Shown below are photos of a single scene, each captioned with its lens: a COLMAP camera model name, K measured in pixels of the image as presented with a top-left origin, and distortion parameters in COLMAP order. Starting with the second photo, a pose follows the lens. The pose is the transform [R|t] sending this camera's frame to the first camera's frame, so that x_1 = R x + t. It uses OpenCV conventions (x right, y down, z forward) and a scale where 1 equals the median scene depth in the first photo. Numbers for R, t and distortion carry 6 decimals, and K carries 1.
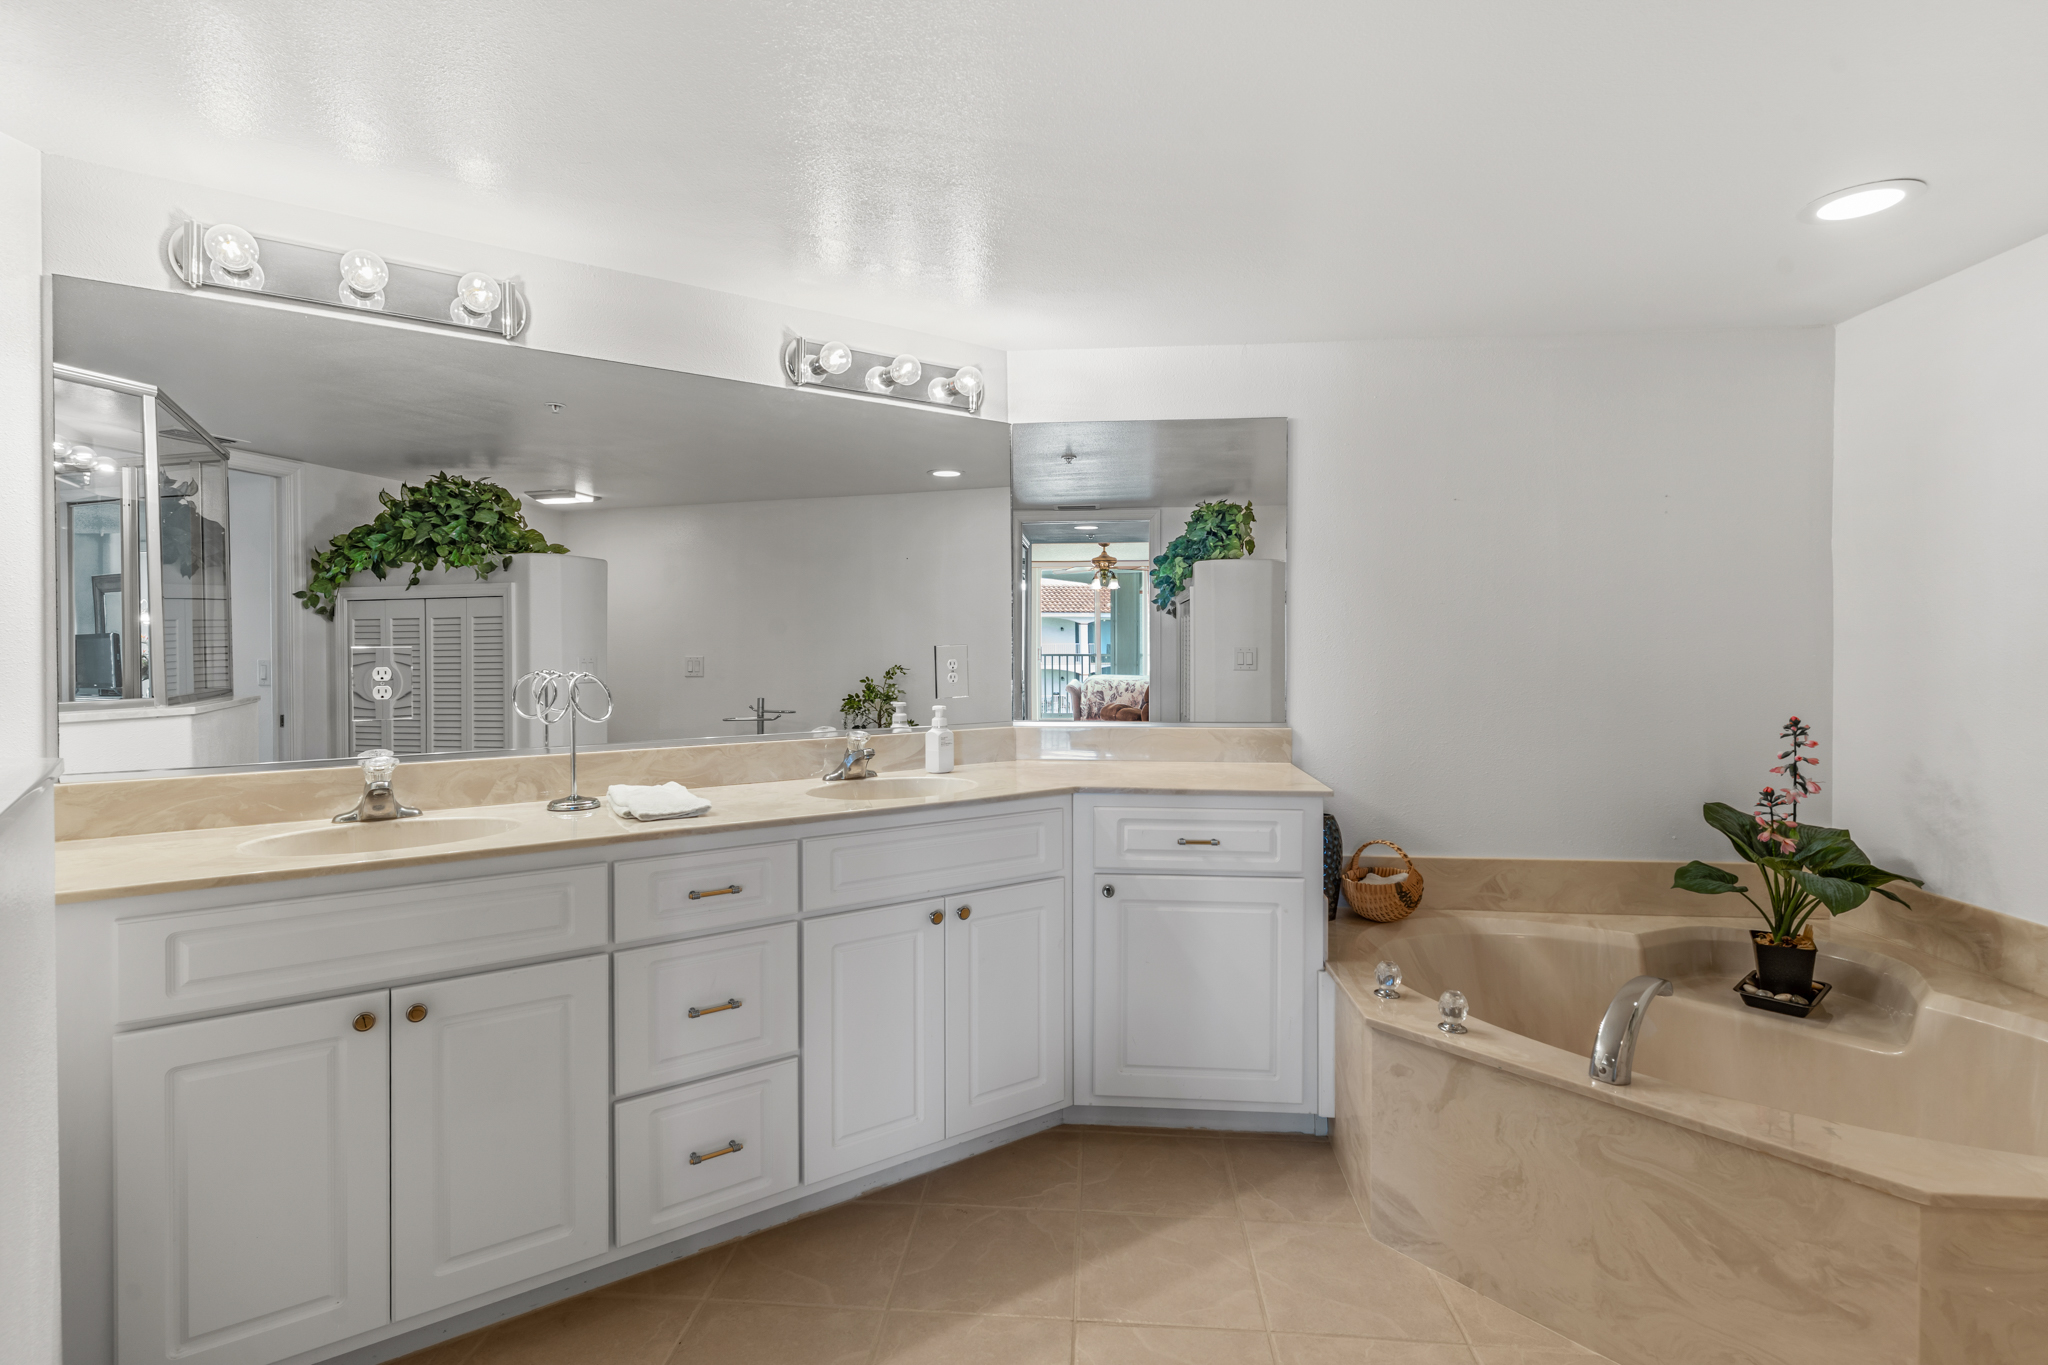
lens RADIAL K [[970.1, 0, 1018.6], [0, 970.1, 680.6], [0, 0, 1]] dist [0.003827, 0.000012]
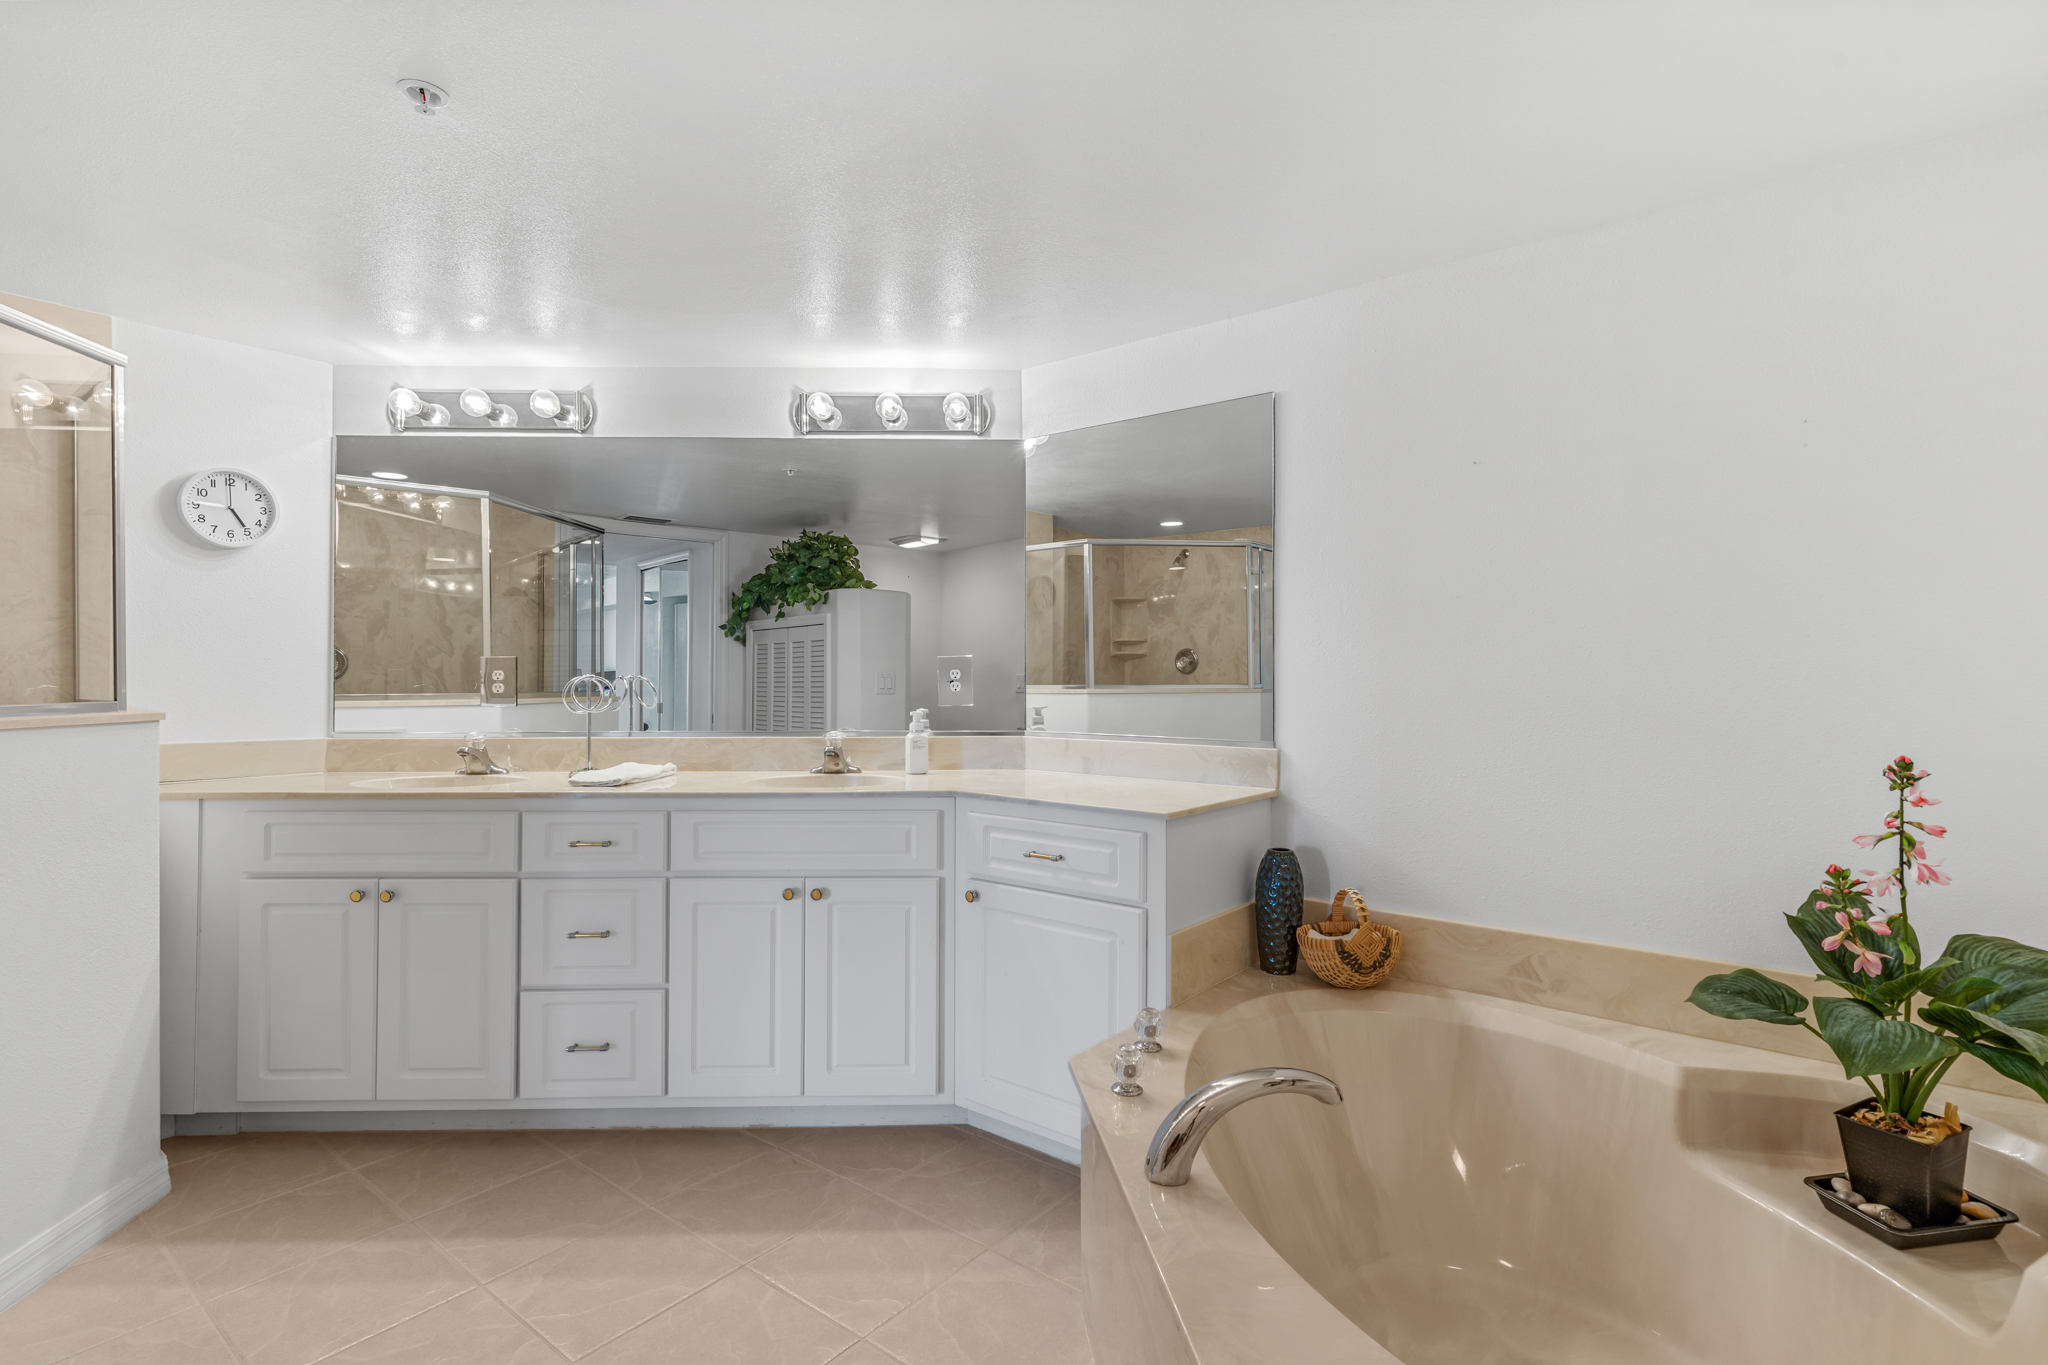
lens RADIAL K [[965.1, 0, 1024.6], [0, 965.1, 689.0], [0, 0, 1]] dist [0.001414, -0.000396]
pose [[0.839493, 0.010371, -0.543272, 0.657843], [-0.021009, 0.999690, -0.013380, 0.014152], [0.542965, 0.022646, 0.839450, 0.179586]]
